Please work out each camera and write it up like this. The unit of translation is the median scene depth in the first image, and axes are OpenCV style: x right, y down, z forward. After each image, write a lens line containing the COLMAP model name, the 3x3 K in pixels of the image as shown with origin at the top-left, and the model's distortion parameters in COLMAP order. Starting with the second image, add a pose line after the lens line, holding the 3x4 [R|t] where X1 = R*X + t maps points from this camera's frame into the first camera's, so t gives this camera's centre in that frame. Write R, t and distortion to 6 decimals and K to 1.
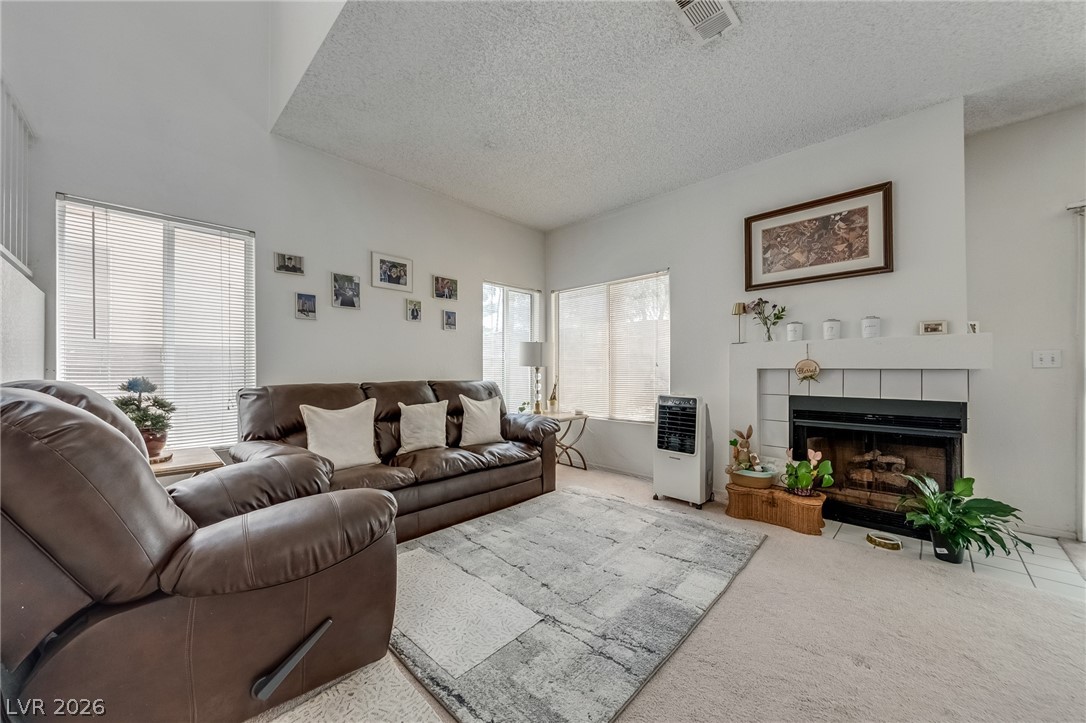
lens RADIAL K [[393.4, 0, 536.7], [0, 393.4, 371.5], [0, 0, 1]] dist [0.001781, -0.000073]
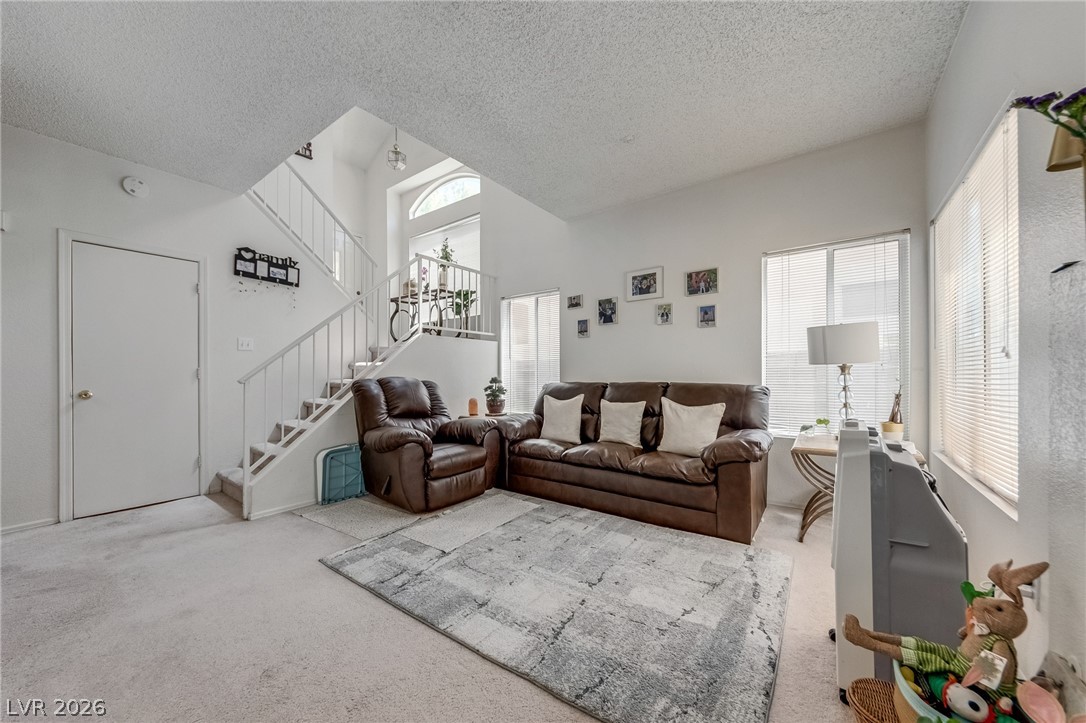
lens RADIAL K [[393.4, 0, 536.7], [0, 393.4, 371.5], [0, 0, 1]] dist [0.001781, -0.000073]
pose [[0.124046, -0.012114, -0.992203, 0.817745], [0.001536, 0.999927, -0.012017, 0.009280], [0.992275, -0.000034, 0.124055, 0.656701]]
